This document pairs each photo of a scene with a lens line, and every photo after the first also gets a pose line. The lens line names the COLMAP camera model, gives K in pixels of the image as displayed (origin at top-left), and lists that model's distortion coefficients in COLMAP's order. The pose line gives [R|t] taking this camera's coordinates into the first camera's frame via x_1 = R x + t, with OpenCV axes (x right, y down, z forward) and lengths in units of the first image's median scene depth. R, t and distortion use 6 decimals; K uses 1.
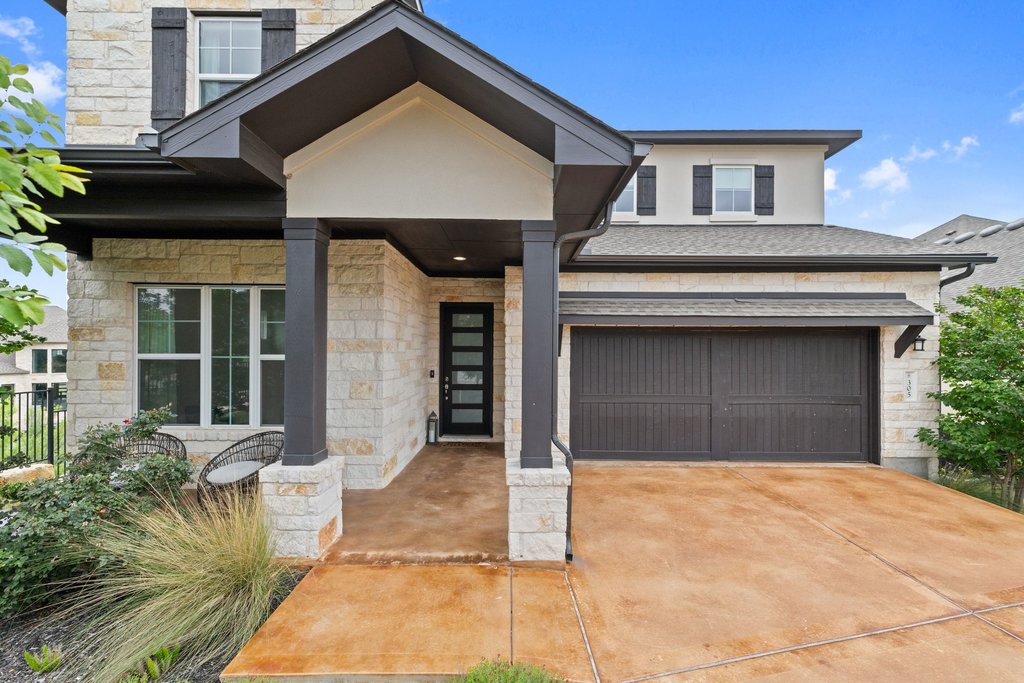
lens RADIAL K [[410.8, 0, 512.9], [0, 410.8, 347.9], [0, 0, 1]] dist [-0.001162, -0.000033]
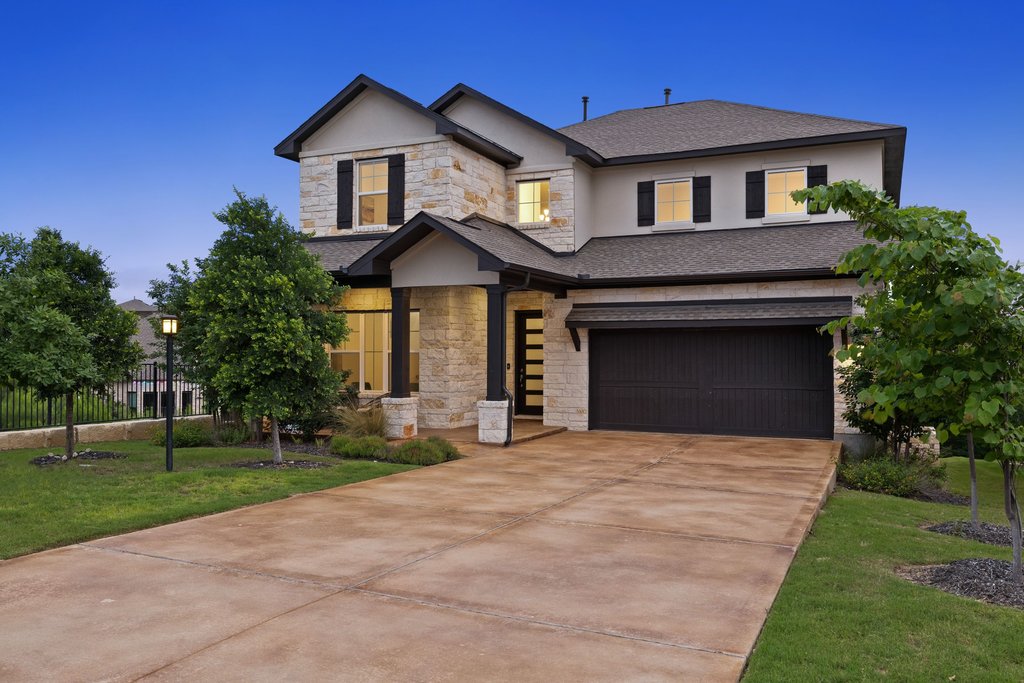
lens RADIAL K [[514.9, 0, 512.0], [0, 514.9, 341.5], [0, 0, 1]] dist [-0.000508, -0.000039]
pose [[0.936190, -0.010053, -0.351351, 0.562712], [0.005341, 0.999882, -0.014377, 0.013010], [0.351454, 0.011583, 0.936134, -0.751575]]
